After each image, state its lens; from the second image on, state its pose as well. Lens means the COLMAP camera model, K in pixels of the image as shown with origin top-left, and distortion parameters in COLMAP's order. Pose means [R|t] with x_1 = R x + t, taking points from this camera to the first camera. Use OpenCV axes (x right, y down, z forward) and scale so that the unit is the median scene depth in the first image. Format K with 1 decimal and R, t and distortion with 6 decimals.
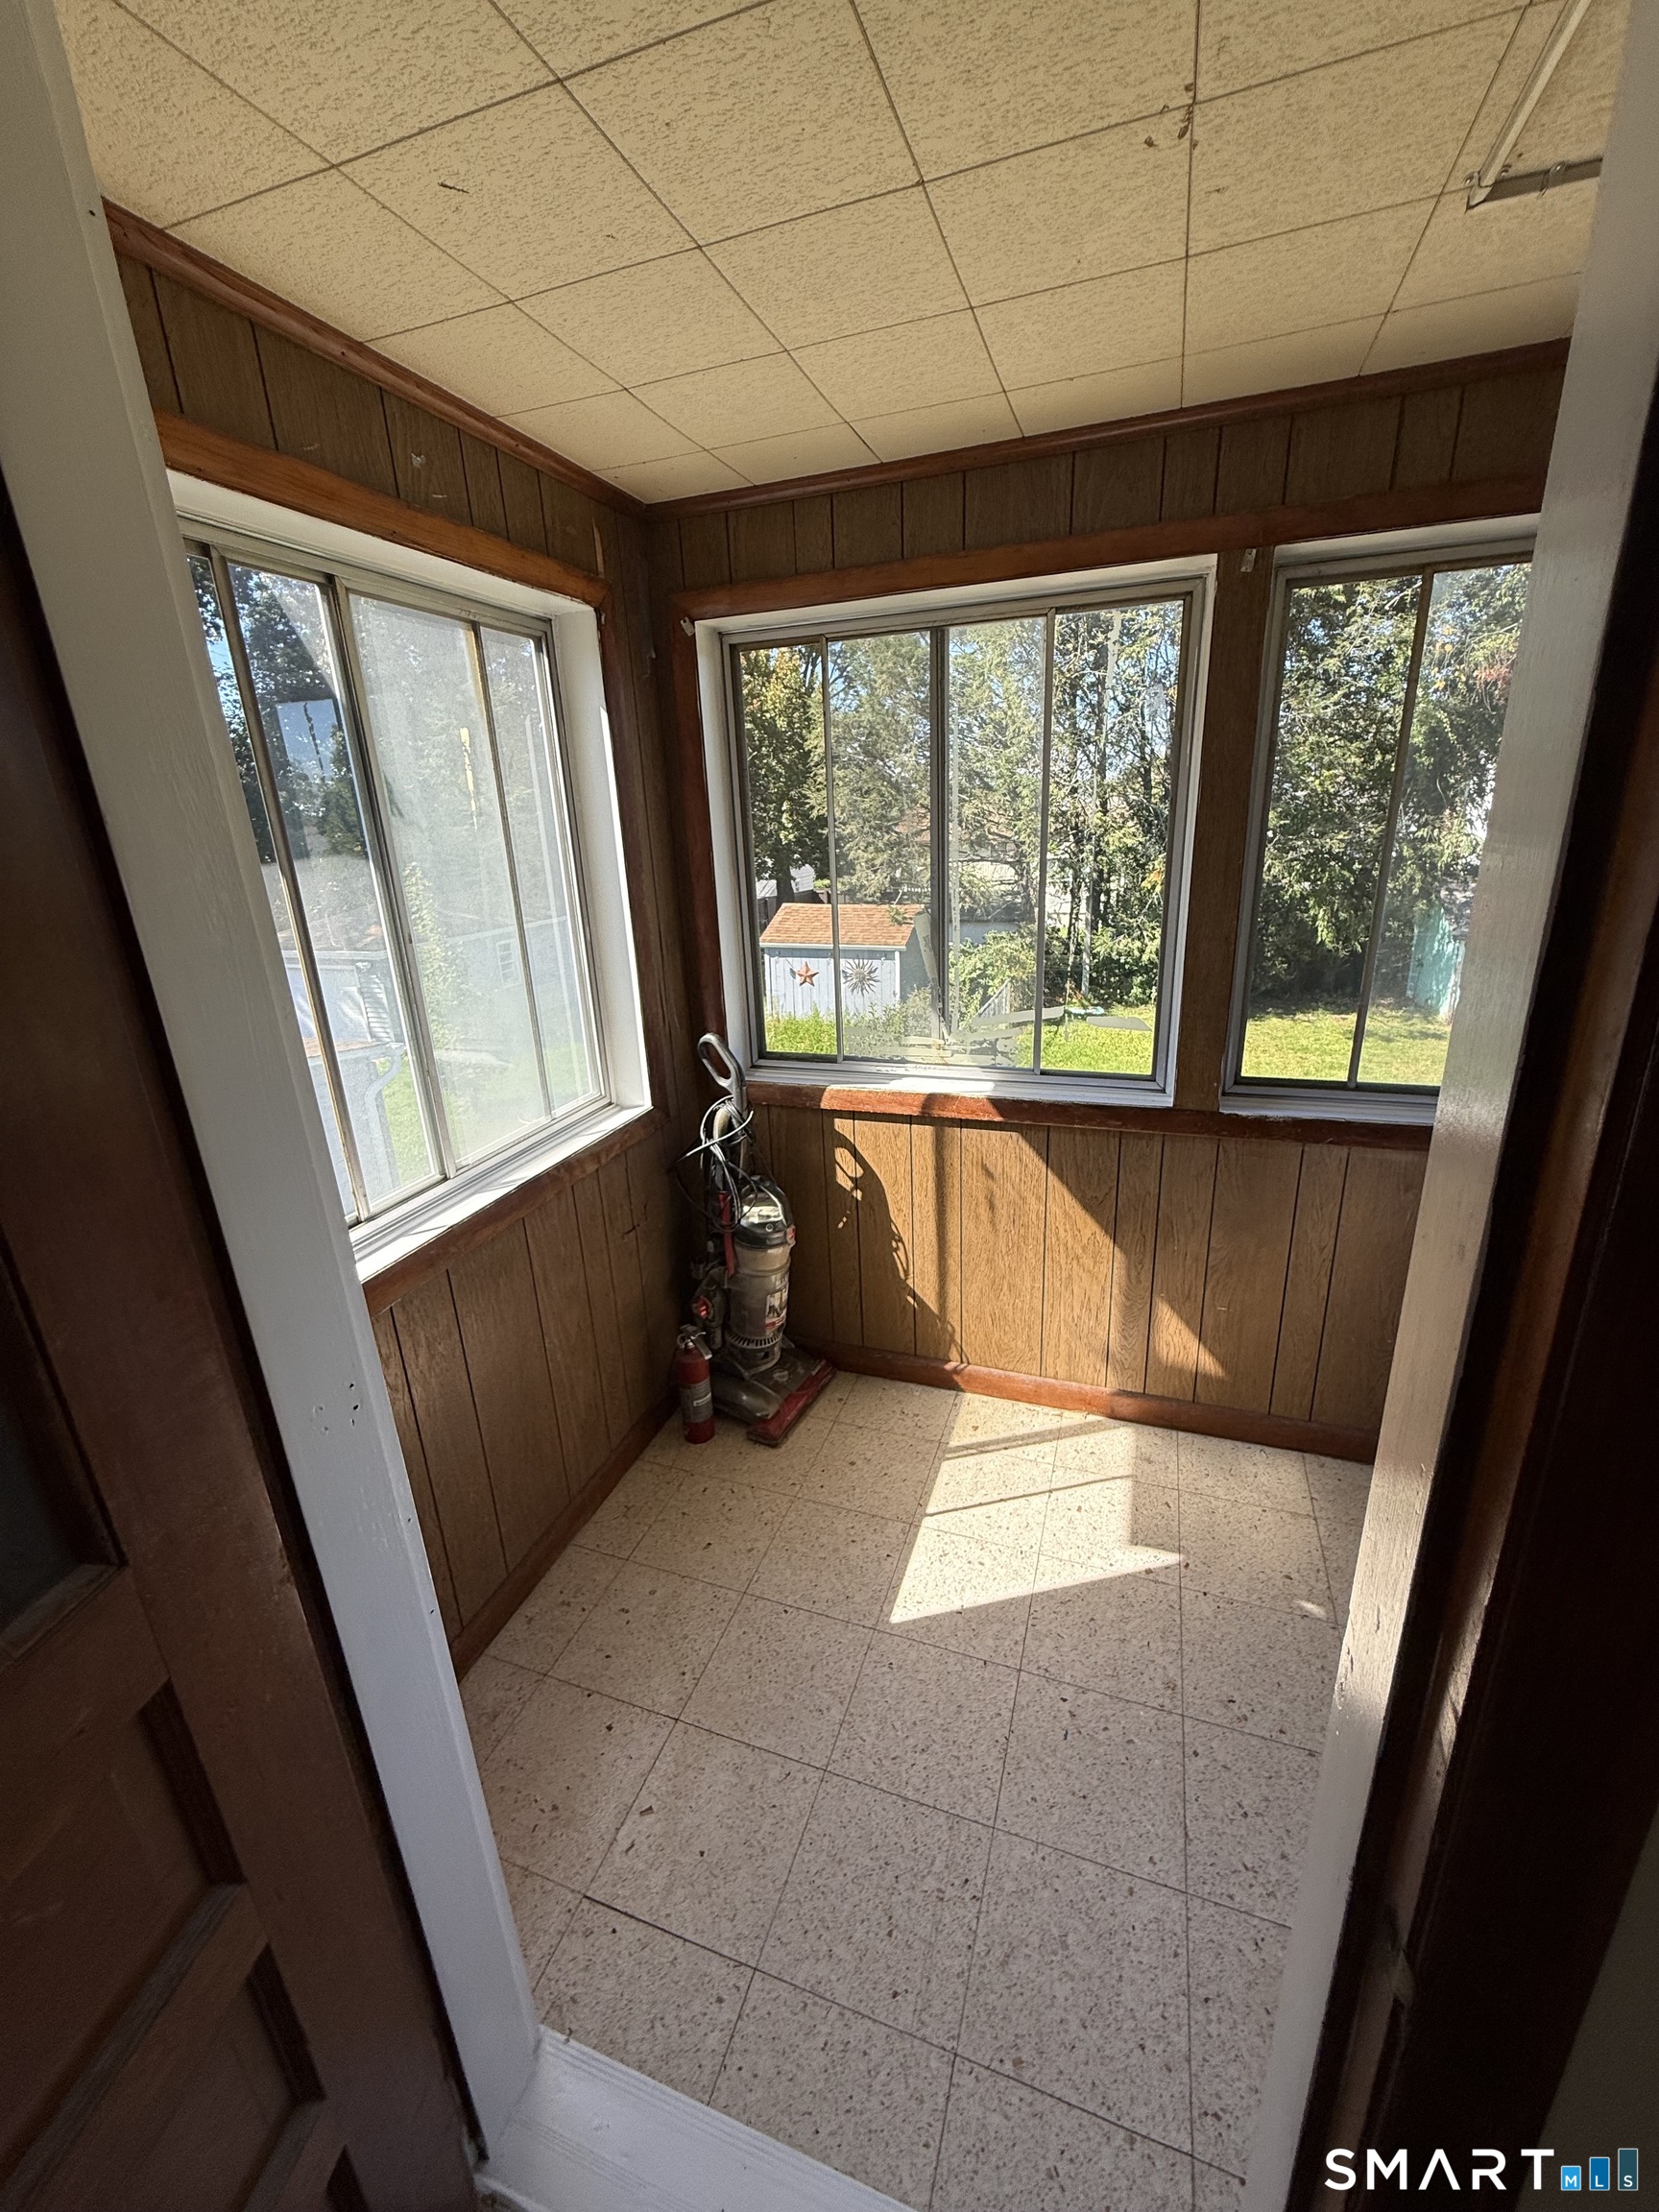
lens RADIAL K [[881.4, 0, 830.2], [0, 881.4, 1097.9], [0, 0, 1]] dist [0.000018, 0.000562]
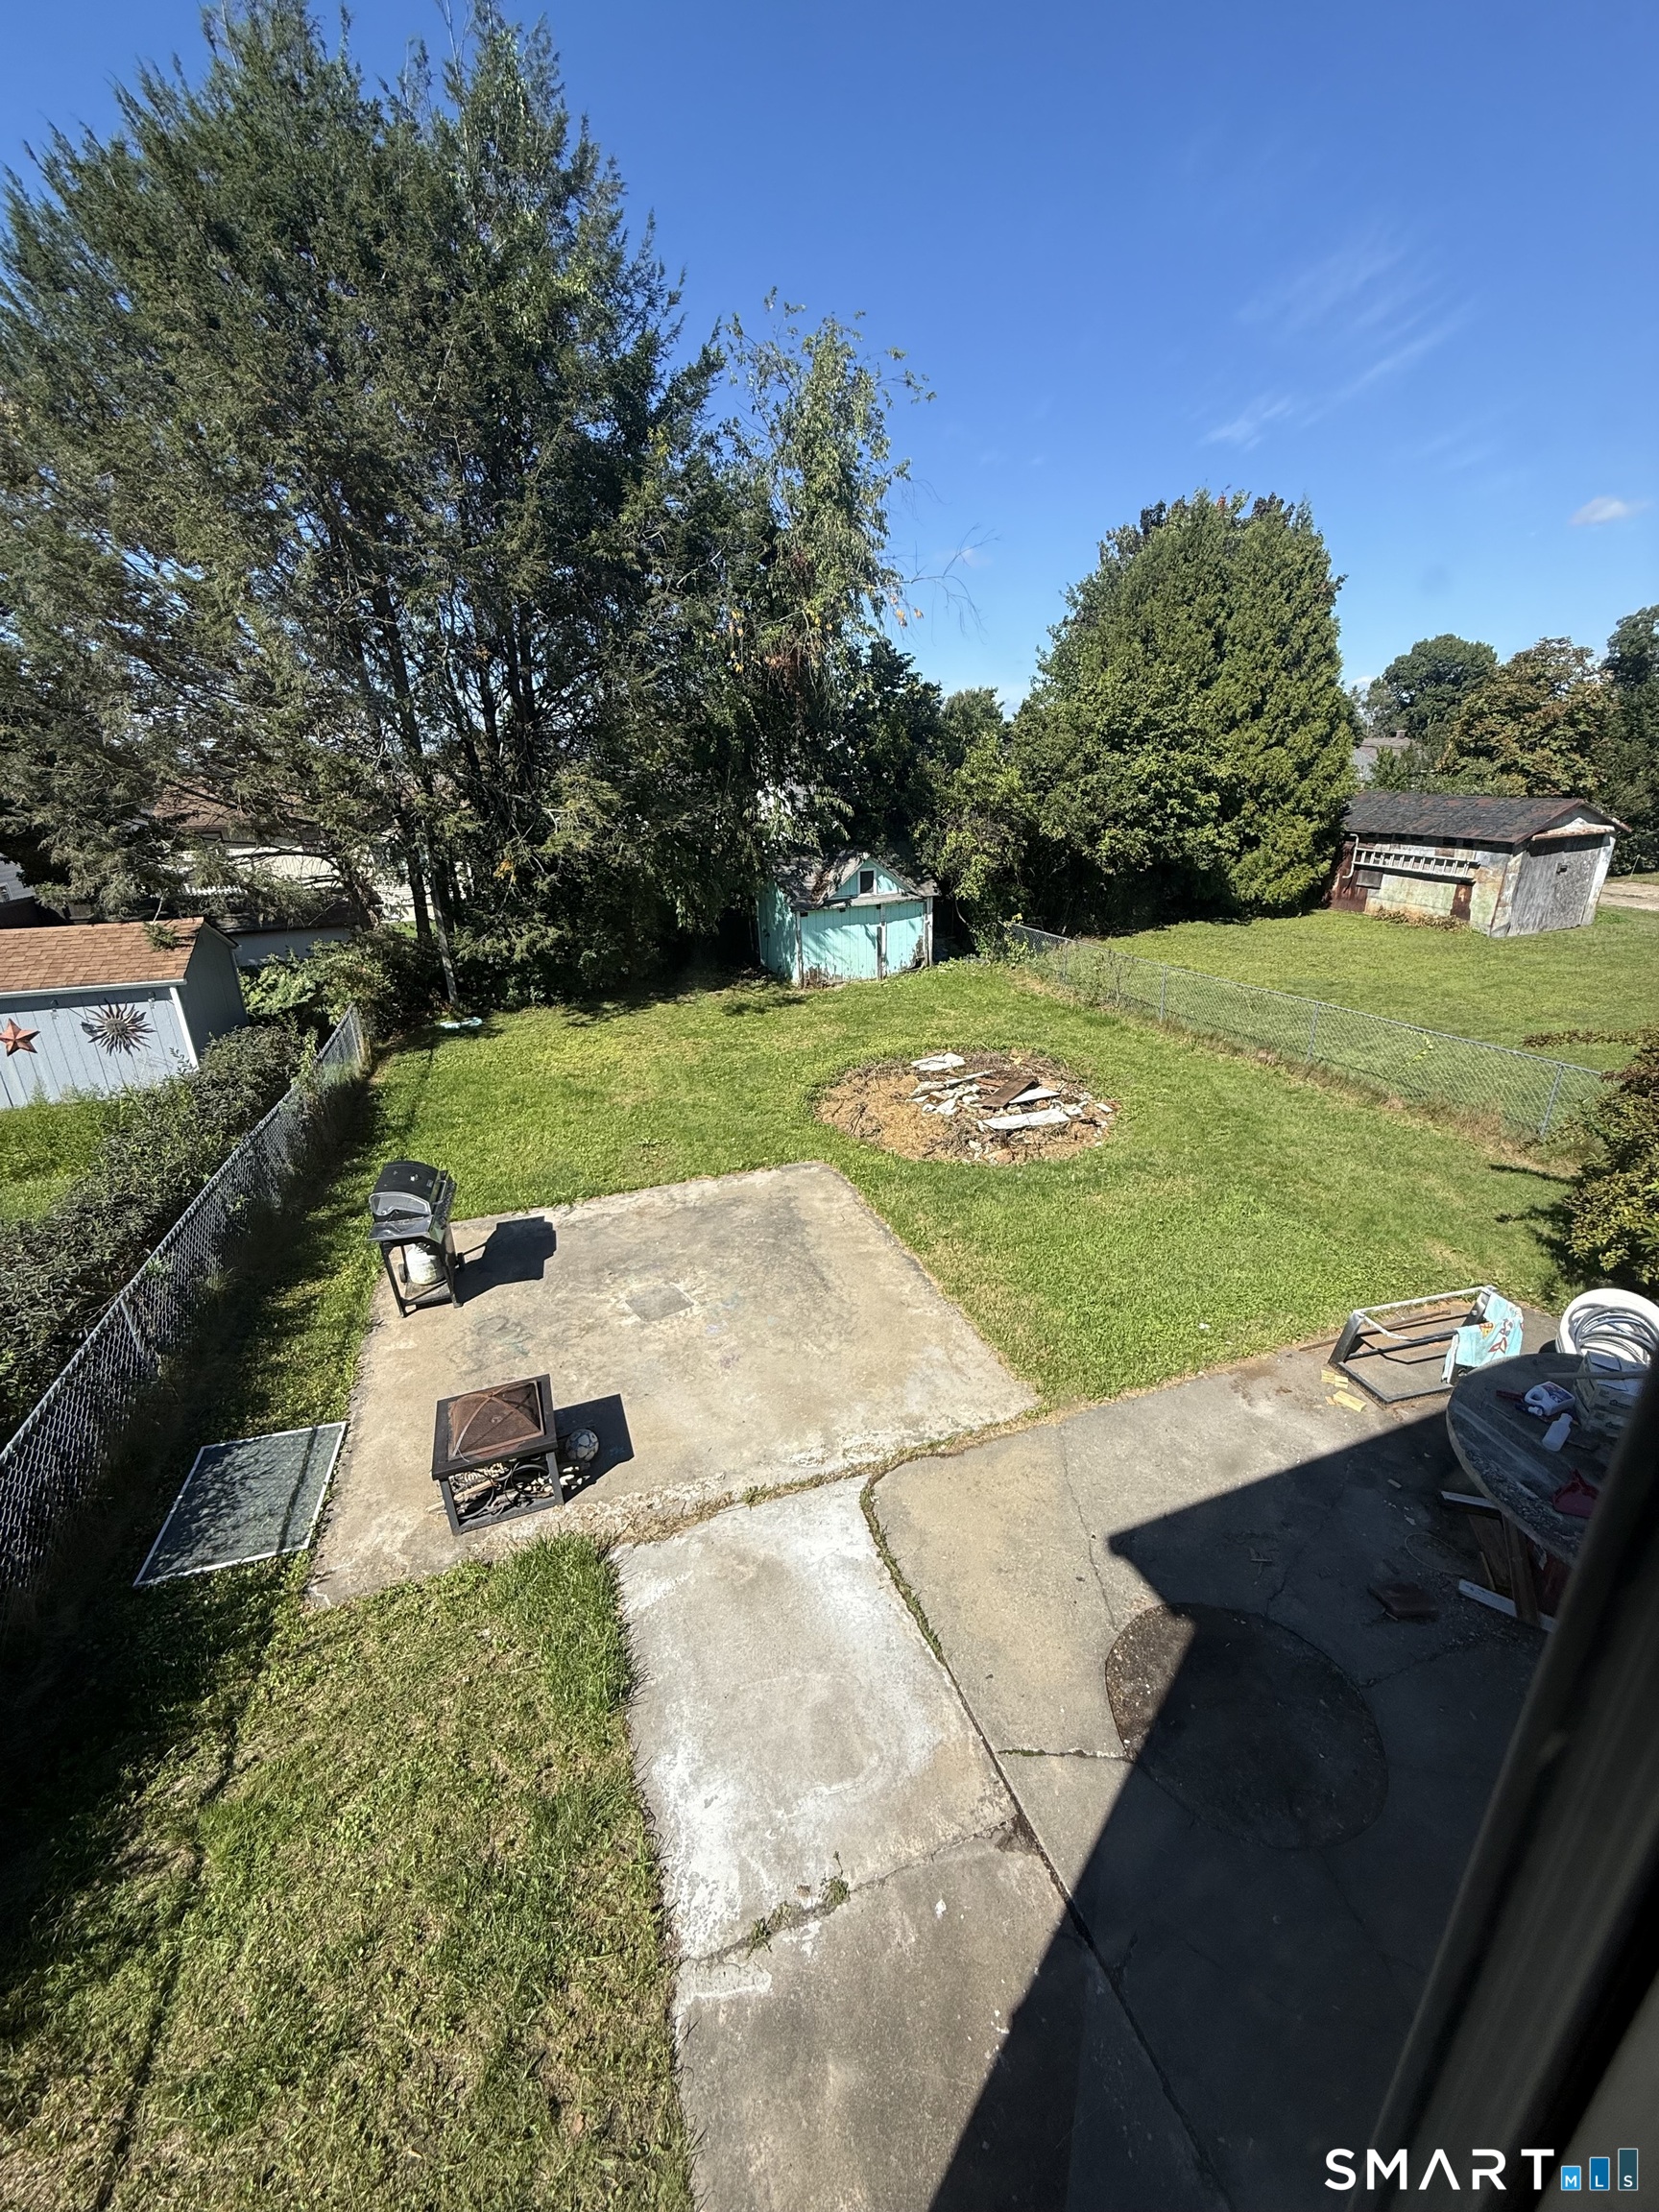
lens RADIAL K [[881.4, 0, 830.2], [0, 881.4, 1097.9], [0, 0, 1]] dist [0.000018, 0.000562]
pose [[0.769654, -0.206747, 0.604060, 0.033400], [0.193304, 0.977171, 0.088153, -0.035361], [-0.608496, 0.048919, 0.792048, 0.104415]]
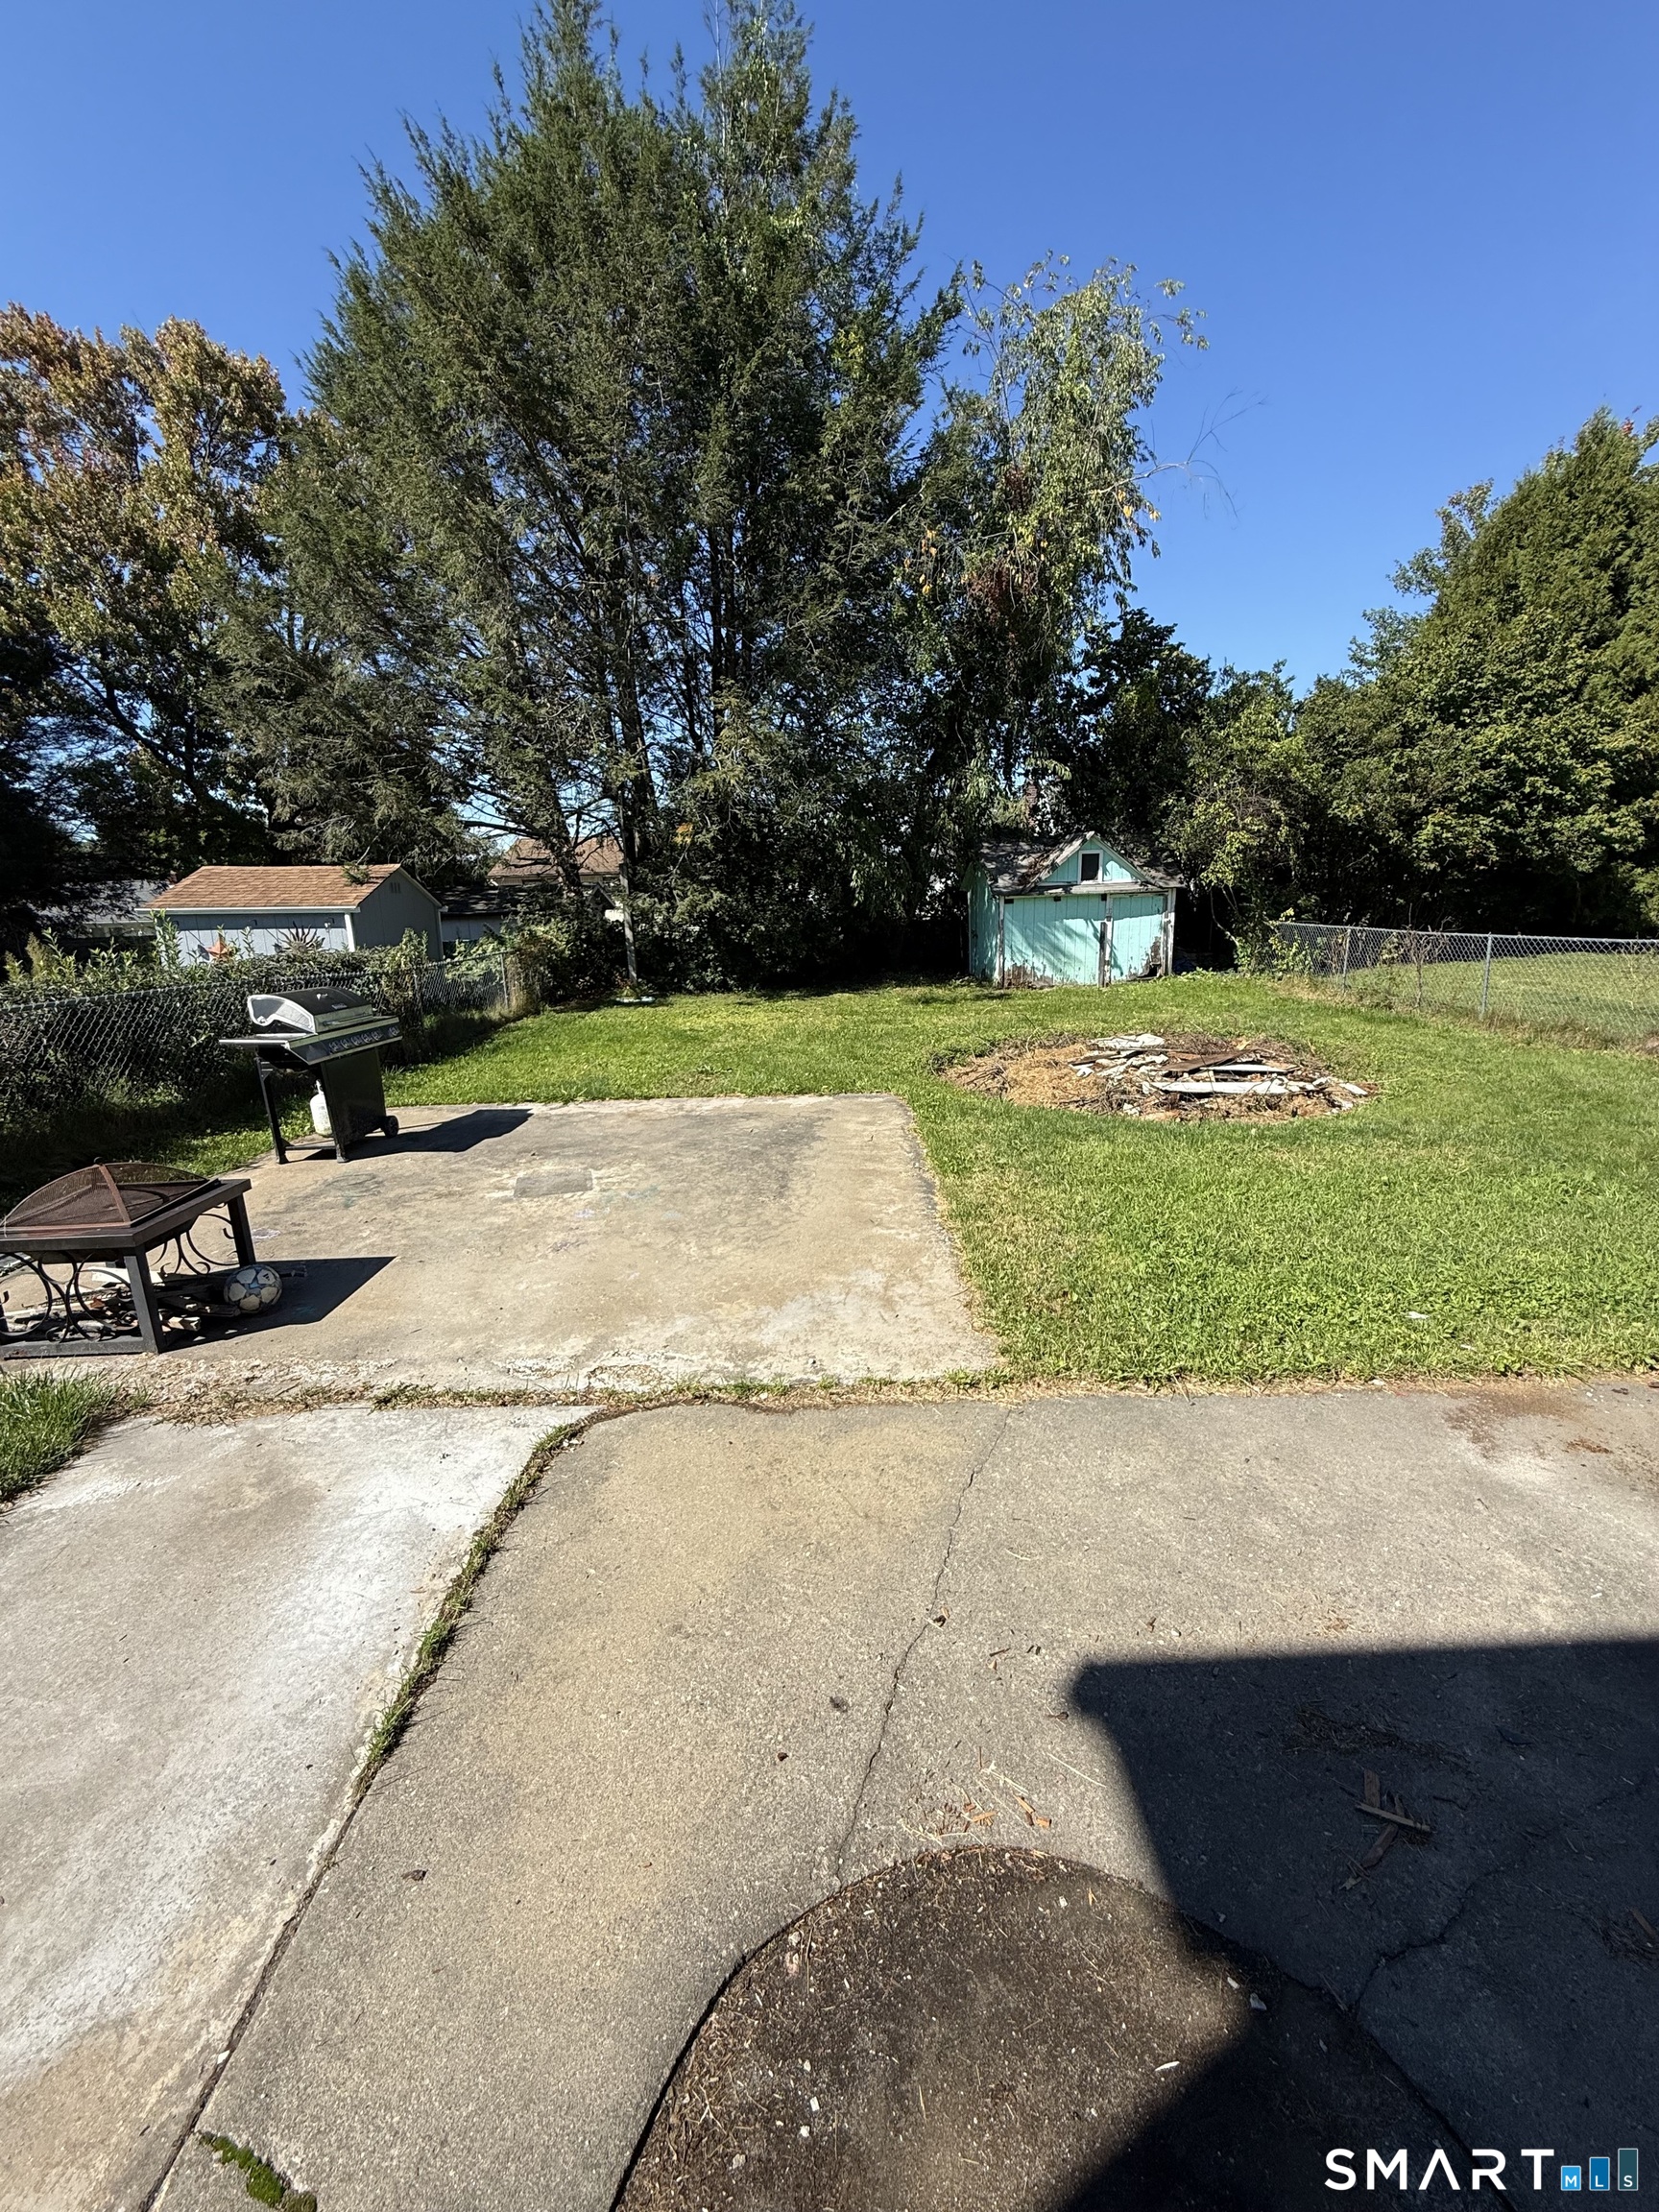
lens RADIAL K [[881.1, 0, 833.4], [0, 881.1, 1098.1], [0, 0, 1]] dist [-0.000594, 0.000386]
pose [[0.938807, -0.064500, 0.338351, 0.184973], [0.095861, 0.992428, -0.076794, 0.078002], [-0.330836, 0.104529, 0.937881, 0.171064]]
